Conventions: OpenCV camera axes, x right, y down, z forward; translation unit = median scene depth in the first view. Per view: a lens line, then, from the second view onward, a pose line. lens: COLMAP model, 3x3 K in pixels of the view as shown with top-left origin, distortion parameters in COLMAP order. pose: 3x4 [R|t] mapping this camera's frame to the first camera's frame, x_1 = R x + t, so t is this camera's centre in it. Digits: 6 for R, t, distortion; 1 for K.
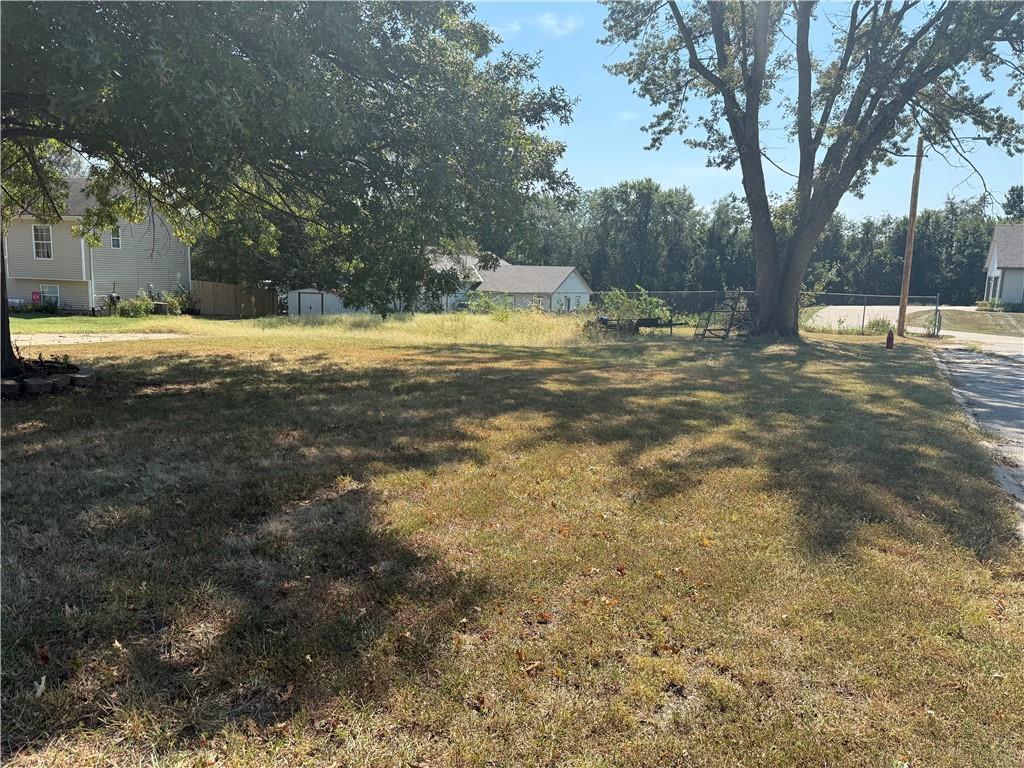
lens RADIAL K [[716.8, 0, 507.7], [0, 716.8, 384.2], [0, 0, 1]] dist [0.057815, -0.072228]
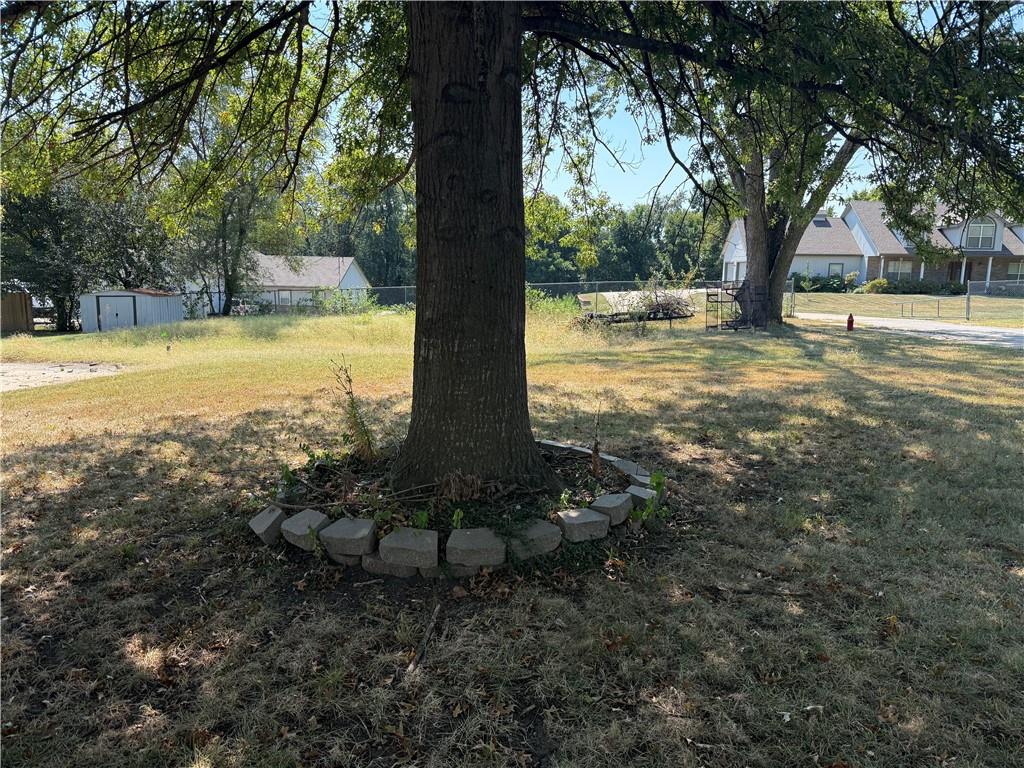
lens RADIAL K [[716.8, 0, 492.2], [0, 716.8, 394.0], [0, 0, 1]] dist [0.057815, -0.072228]
pose [[0.920963, -0.085417, 0.380173, -0.111095], [0.075488, 0.996304, 0.040979, -0.011774], [-0.382268, -0.009041, 0.924007, 0.061751]]
